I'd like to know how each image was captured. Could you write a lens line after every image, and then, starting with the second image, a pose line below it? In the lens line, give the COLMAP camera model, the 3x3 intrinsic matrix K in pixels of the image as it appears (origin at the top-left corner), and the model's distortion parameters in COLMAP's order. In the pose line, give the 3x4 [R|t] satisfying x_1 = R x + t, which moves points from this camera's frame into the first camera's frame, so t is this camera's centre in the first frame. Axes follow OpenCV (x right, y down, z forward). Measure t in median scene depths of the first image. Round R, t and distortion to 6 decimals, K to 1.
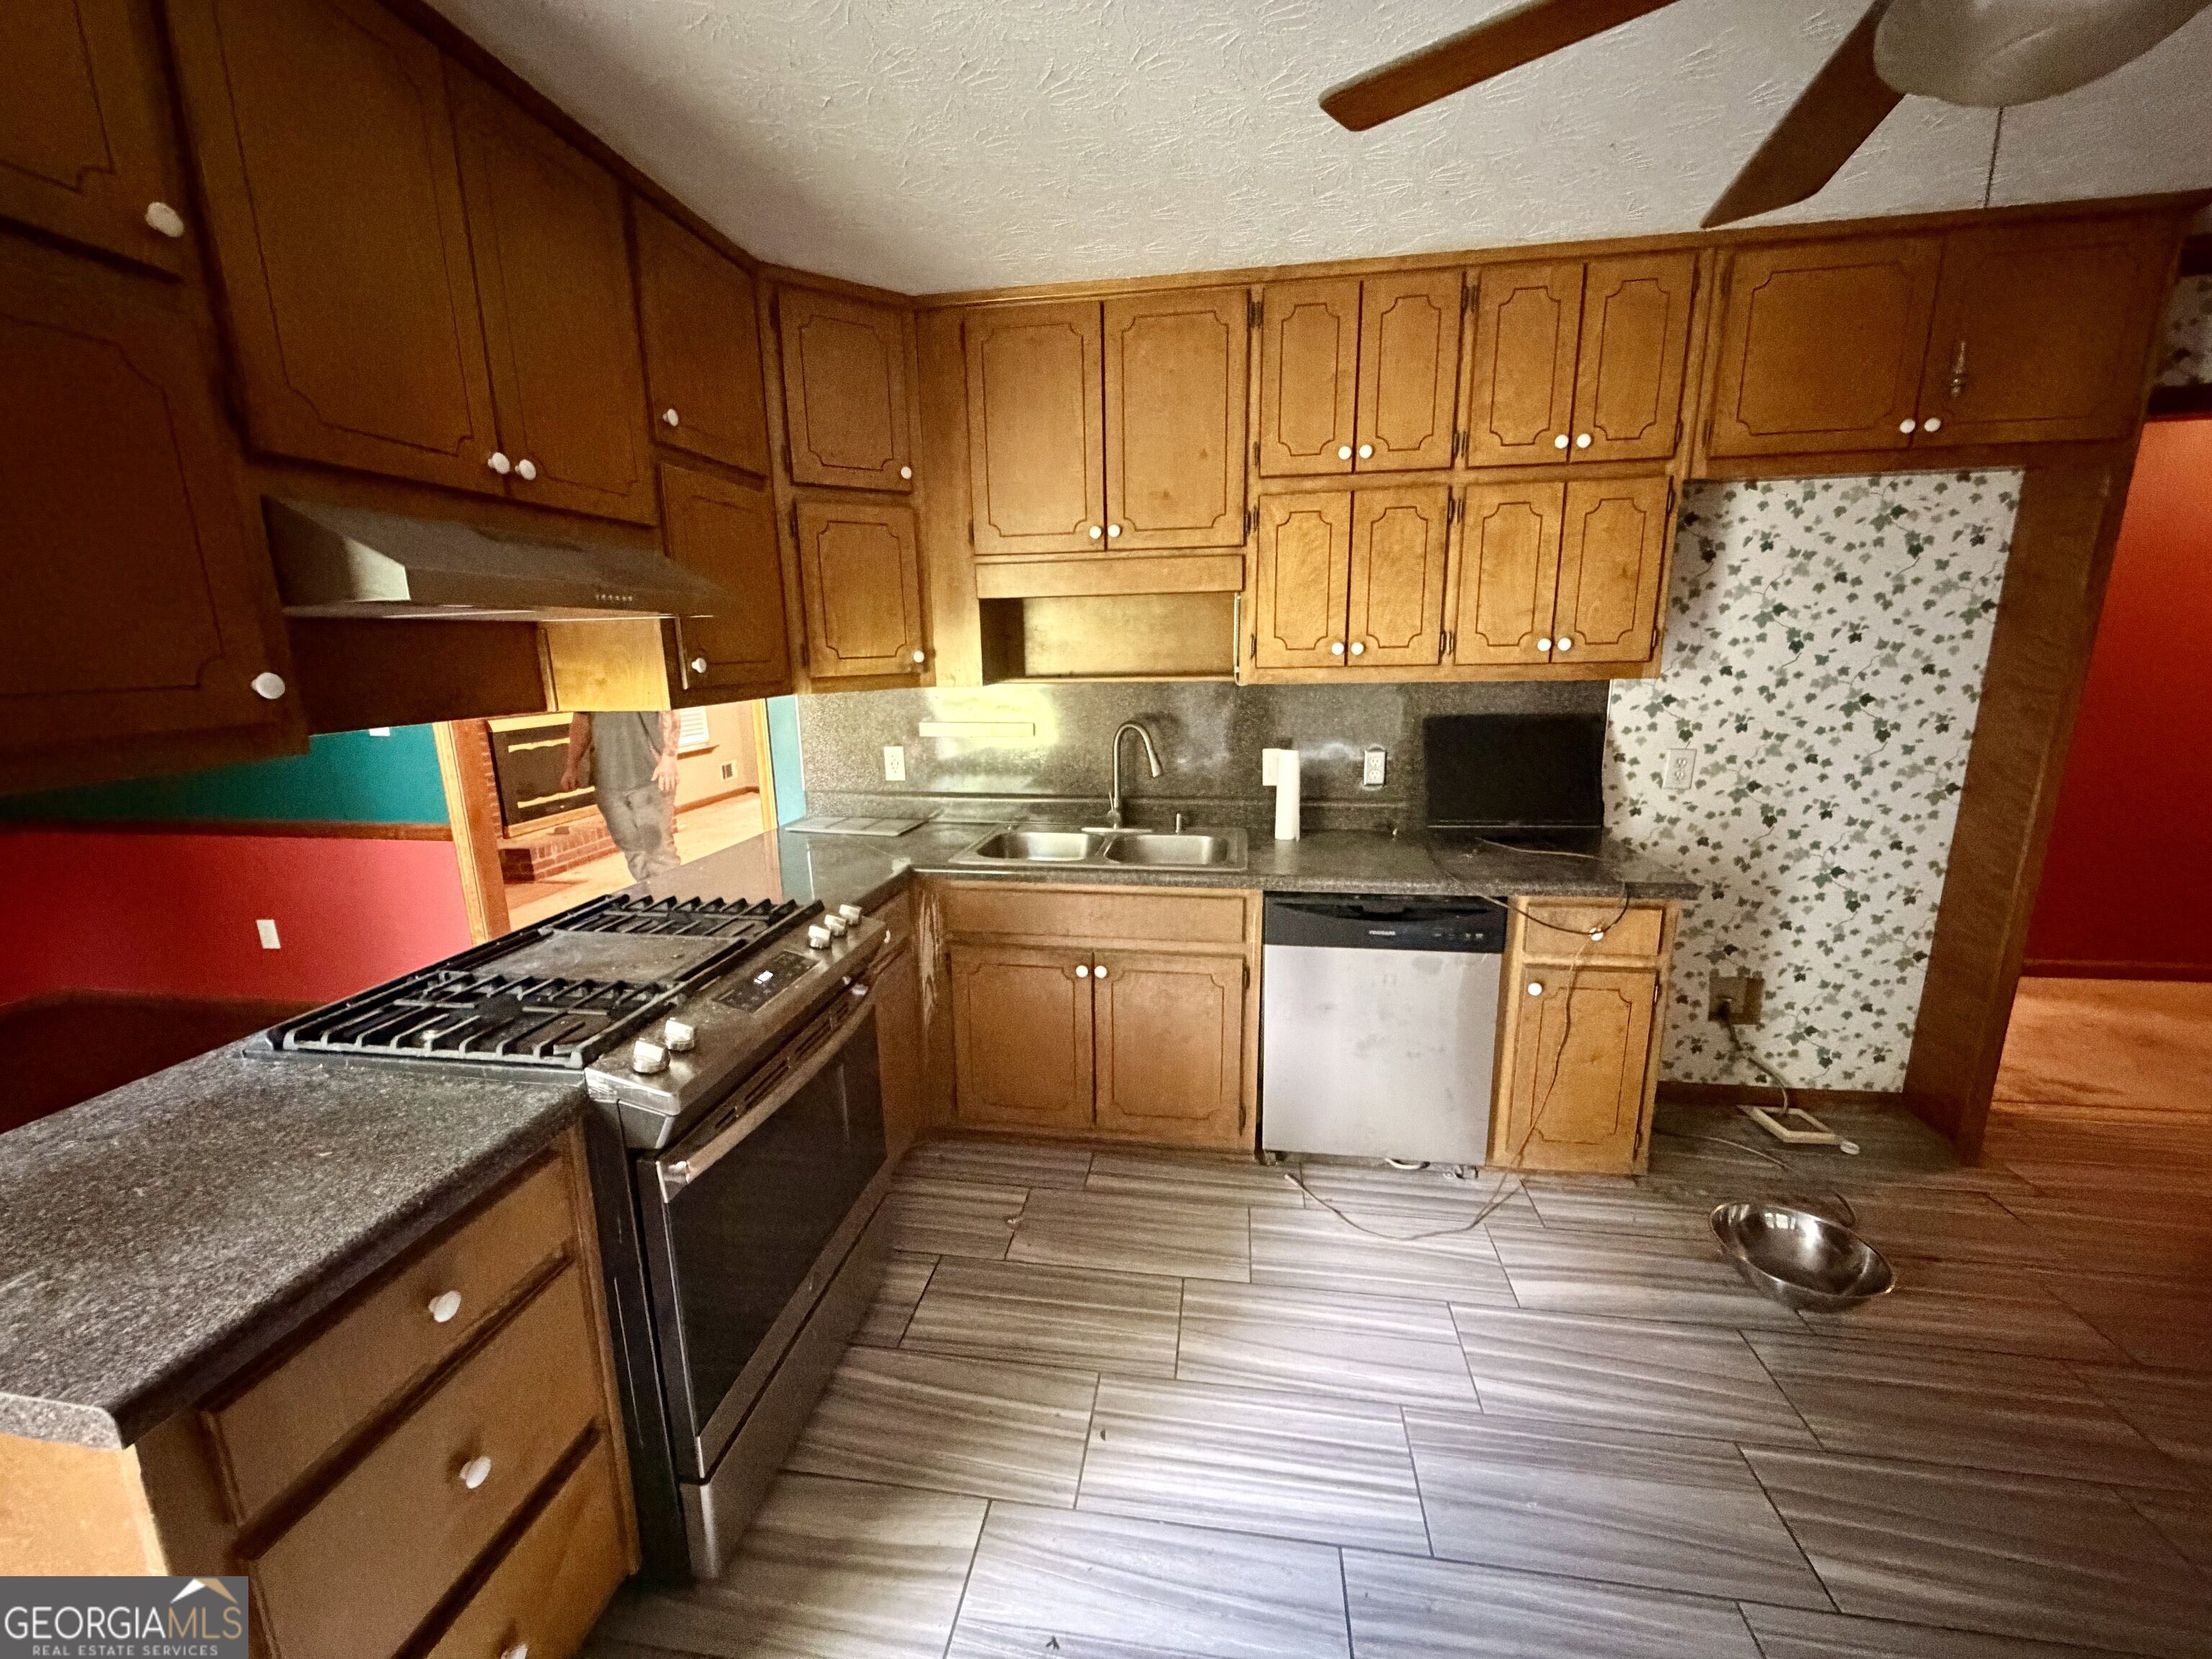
lens RADIAL K [[887.5, 0, 1101.3], [0, 887.5, 831.1], [0, 0, 1]] dist [0.011579, 0.000081]
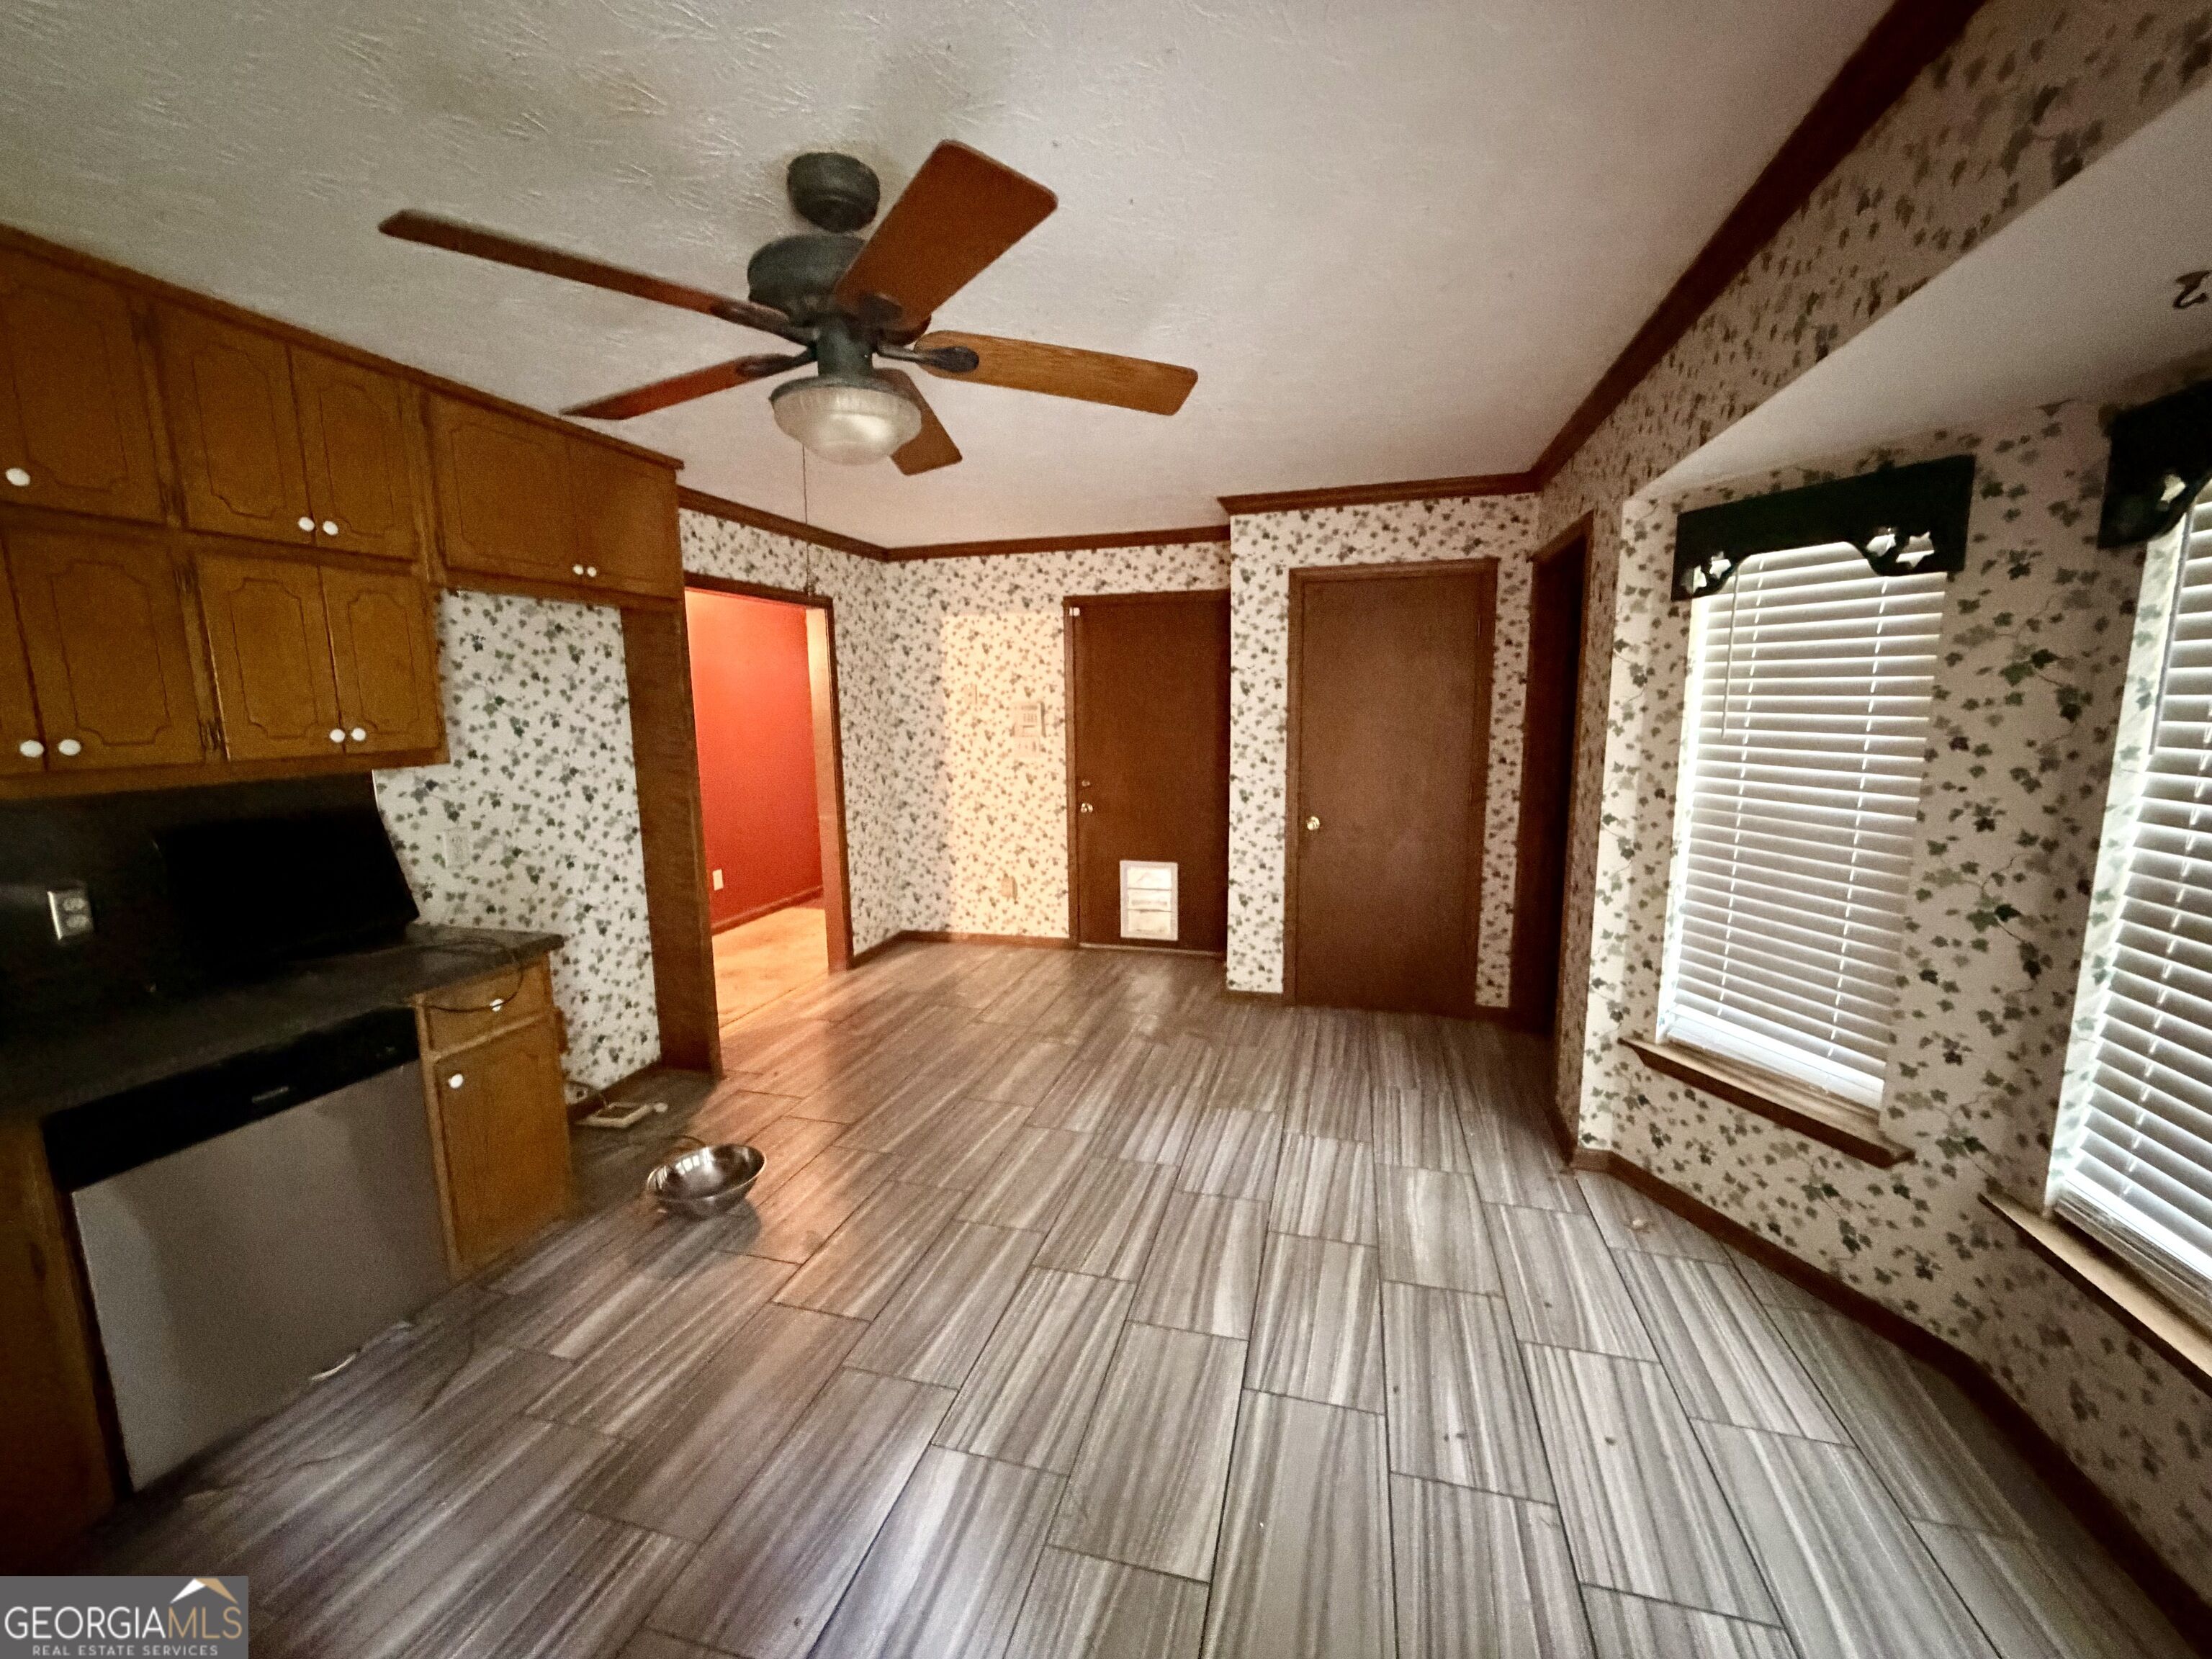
lens RADIAL K [[887.5, 0, 1101.4], [0, 887.5, 829.3], [0, 0, 1]] dist [0.011579, 0.000081]
pose [[0.135751, -0.134059, 0.981631, -0.297635], [0.224579, 0.969176, 0.101301, -0.027004], [-0.964954, 0.206702, 0.161673, 0.087207]]
